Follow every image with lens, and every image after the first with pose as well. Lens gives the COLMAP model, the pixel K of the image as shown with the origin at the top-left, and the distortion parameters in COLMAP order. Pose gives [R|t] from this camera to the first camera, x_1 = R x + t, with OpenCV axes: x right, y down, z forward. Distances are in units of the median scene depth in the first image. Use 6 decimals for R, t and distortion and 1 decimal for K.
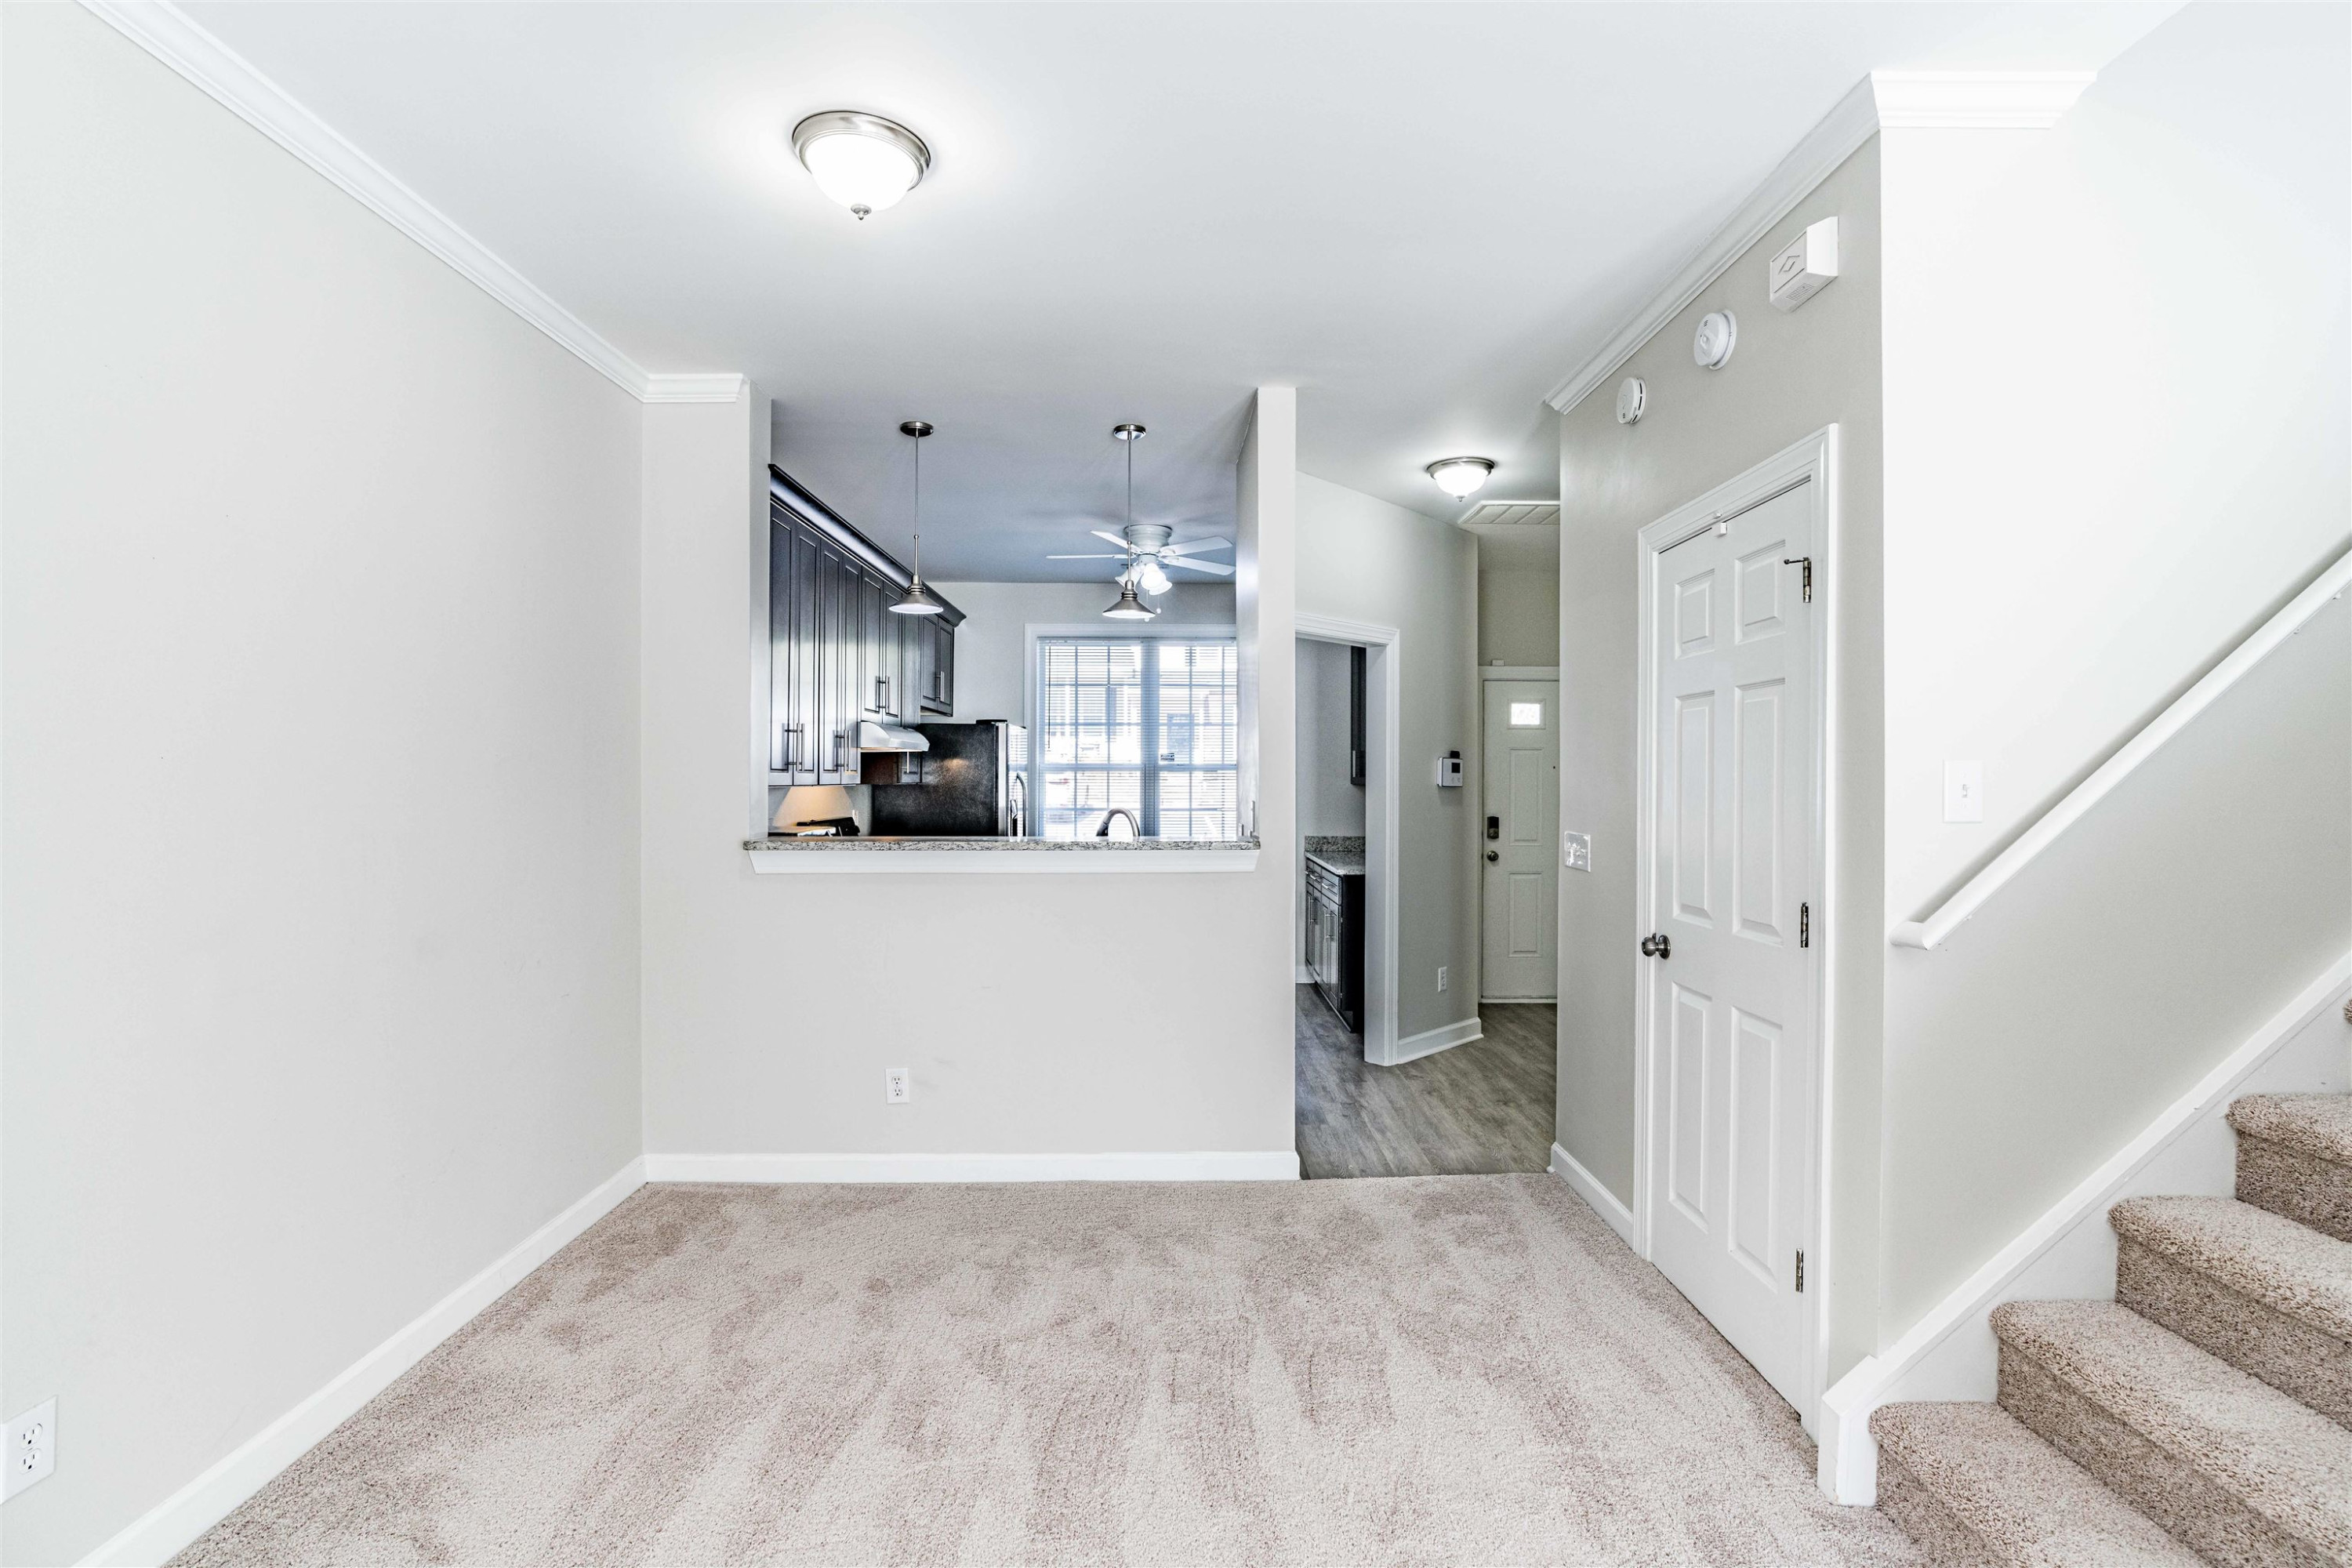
lens RADIAL K [[1069.6, 0, 1185.7], [0, 1069.6, 774.8], [0, 0, 1]] dist [0.016070, 0.000722]
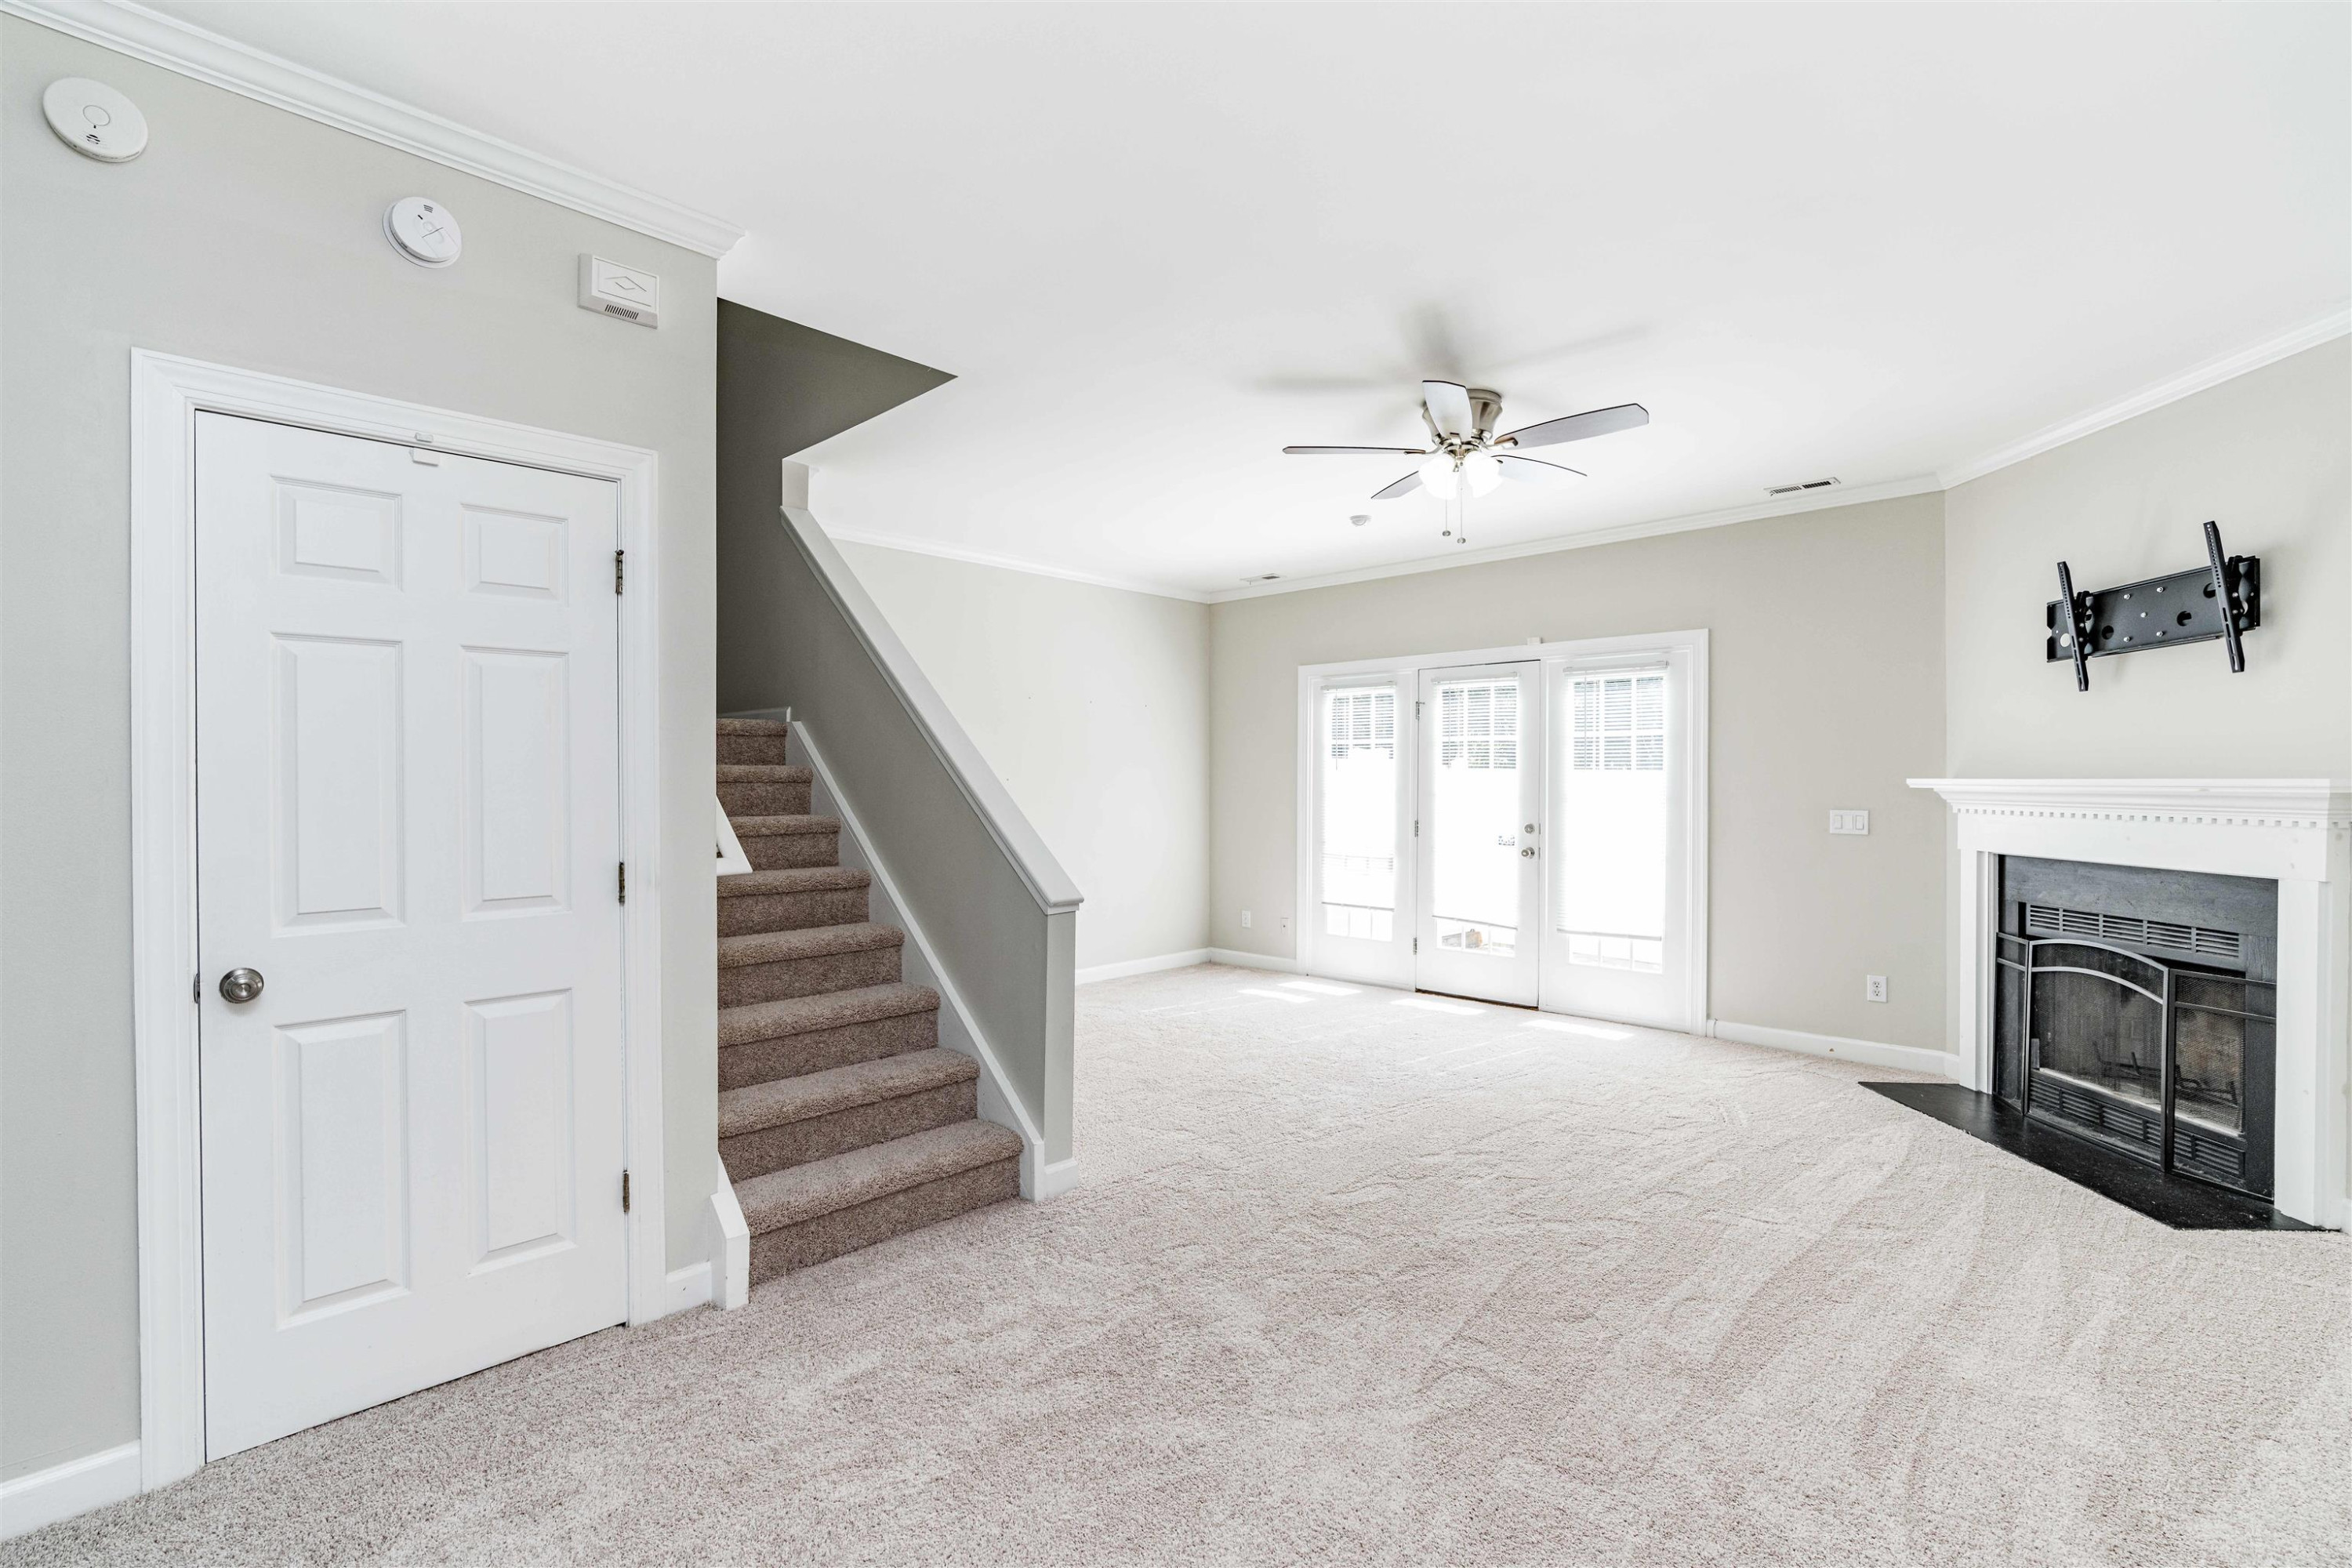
lens RADIAL K [[1070.9, 0, 1172.3], [0, 1070.9, 777.6], [0, 0, 1]] dist [-0.001198, 0.000629]
pose [[-0.691803, -0.002801, 0.722081, -0.435358], [-0.004142, 0.999991, -0.000089, 0.019999], [-0.722074, -0.003052, -0.691809, 0.959987]]
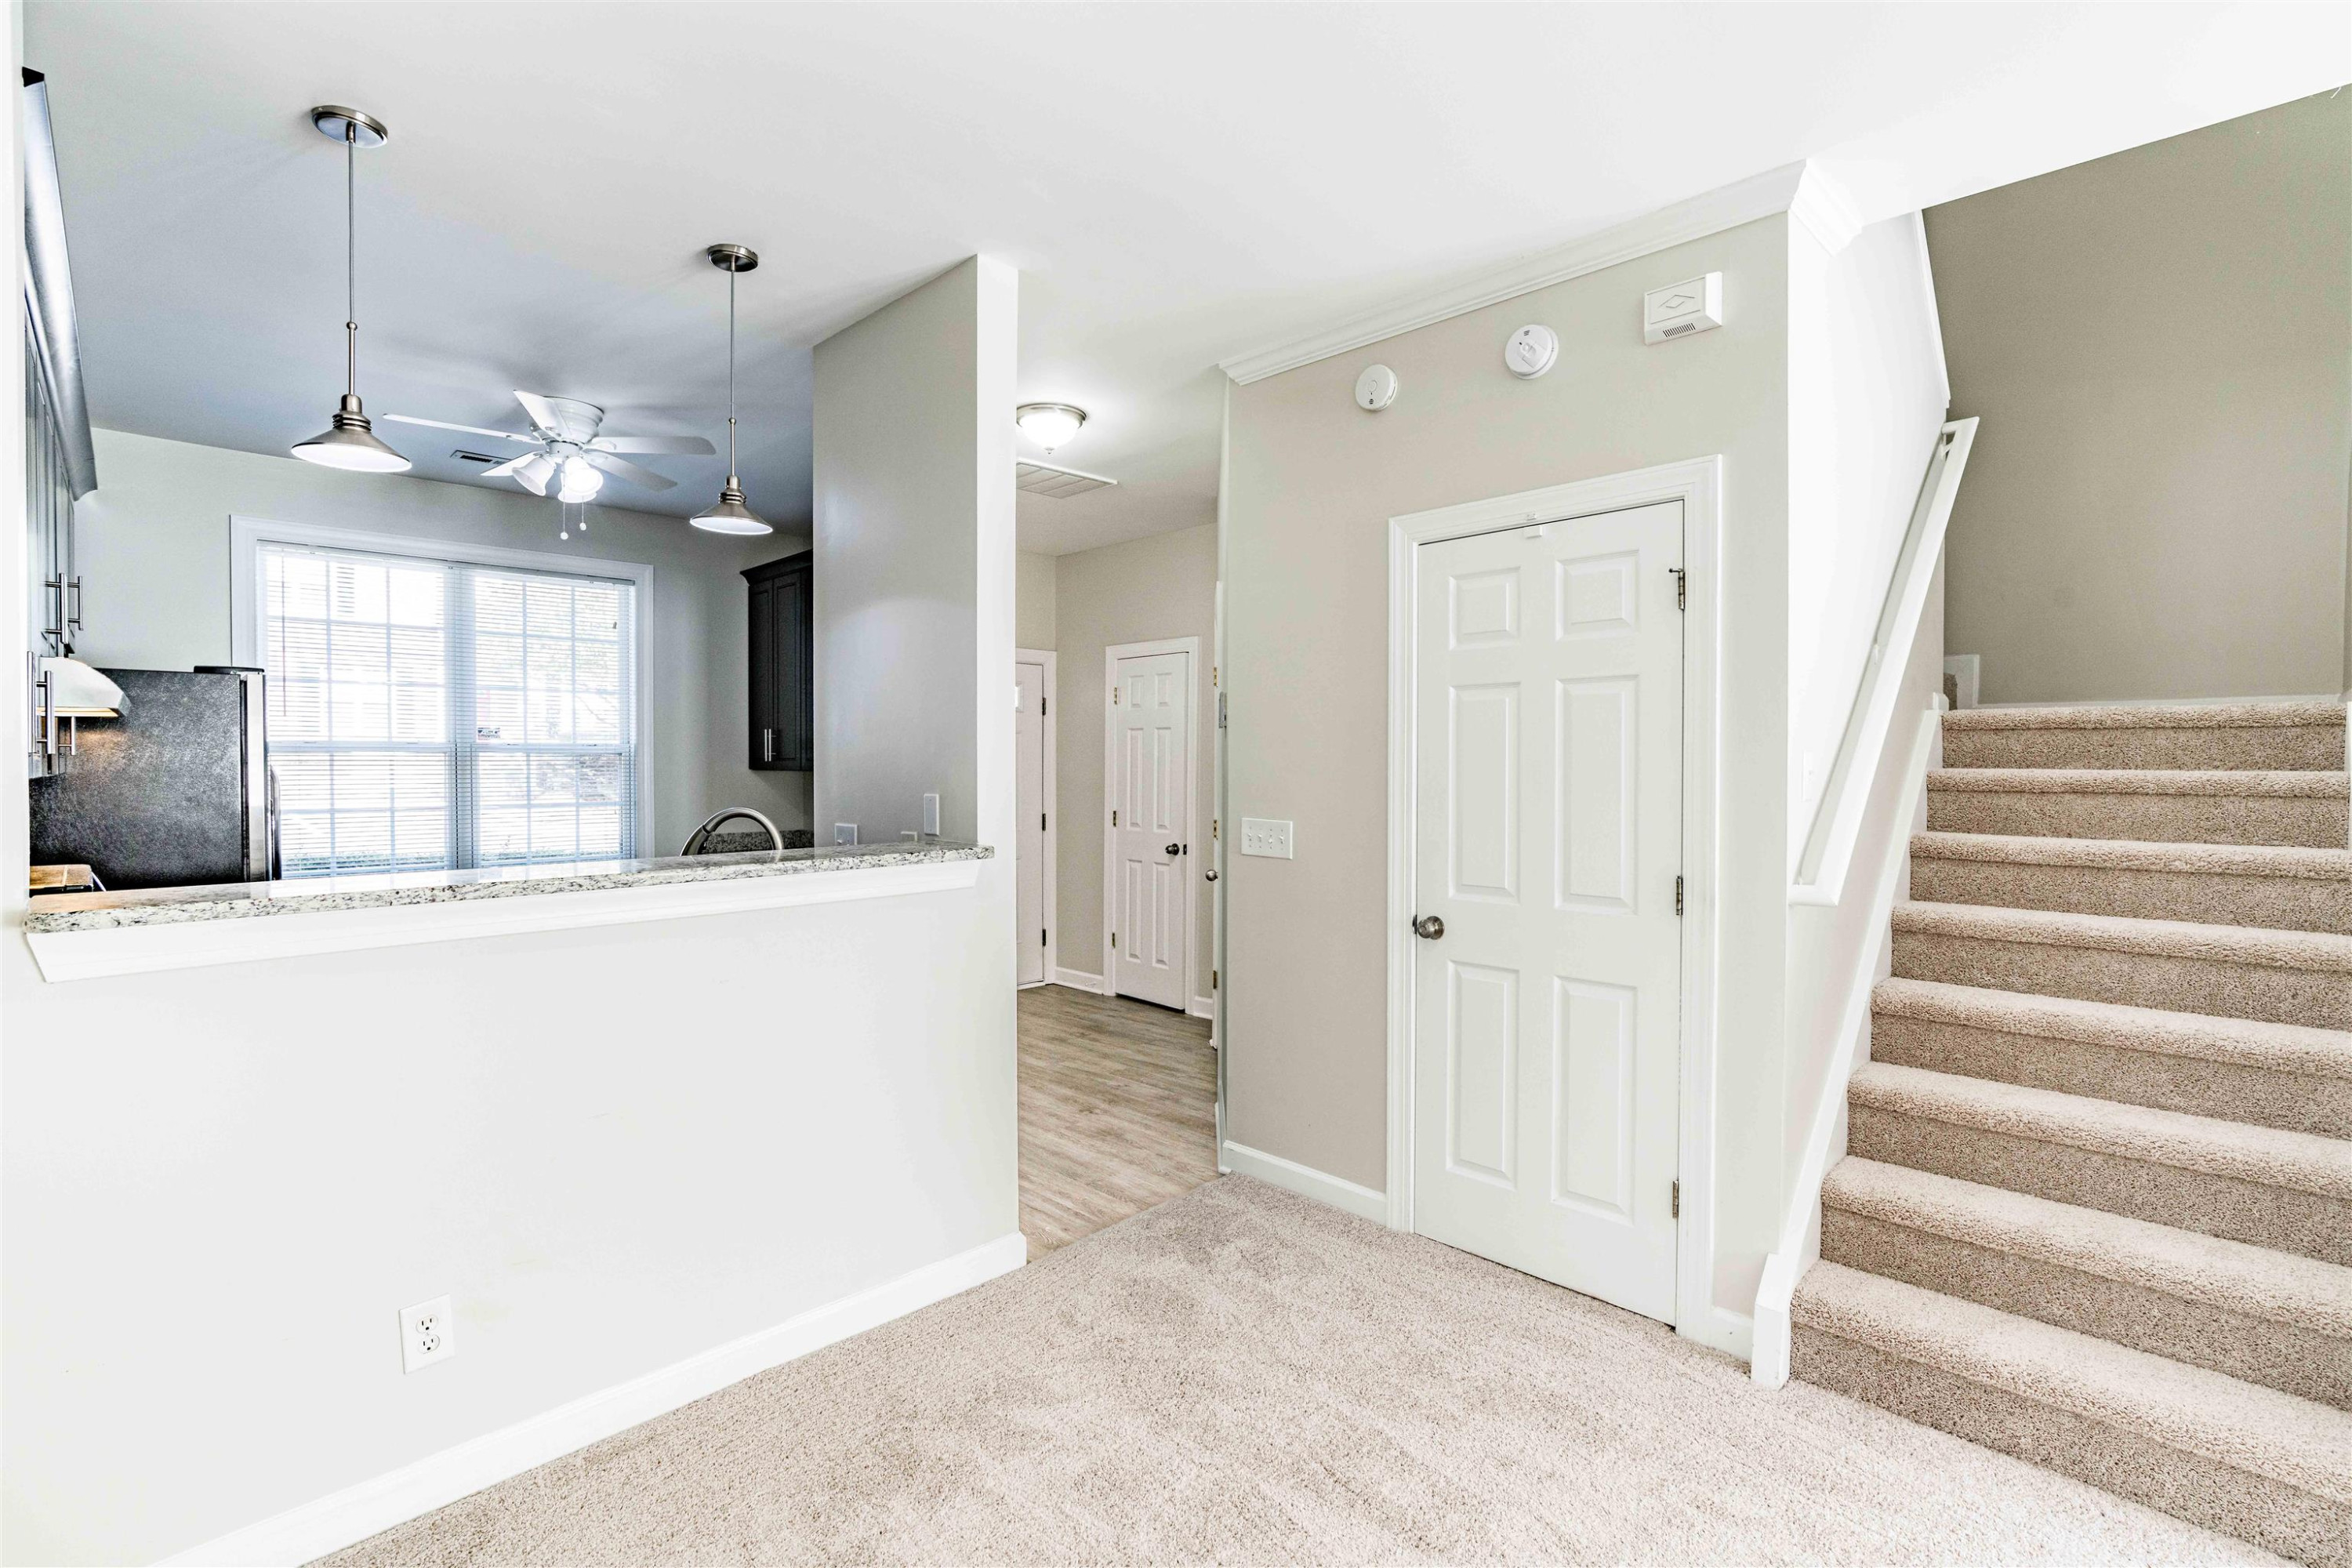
lens RADIAL K [[1070.9, 0, 1172.3], [0, 1070.9, 777.6], [0, 0, 1]] dist [-0.001198, 0.000629]
pose [[0.723805, -0.010648, 0.689922, -0.411478], [-0.001432, 0.999856, 0.016934, -0.001430], [-0.690003, -0.013245, 0.723685, 0.393588]]
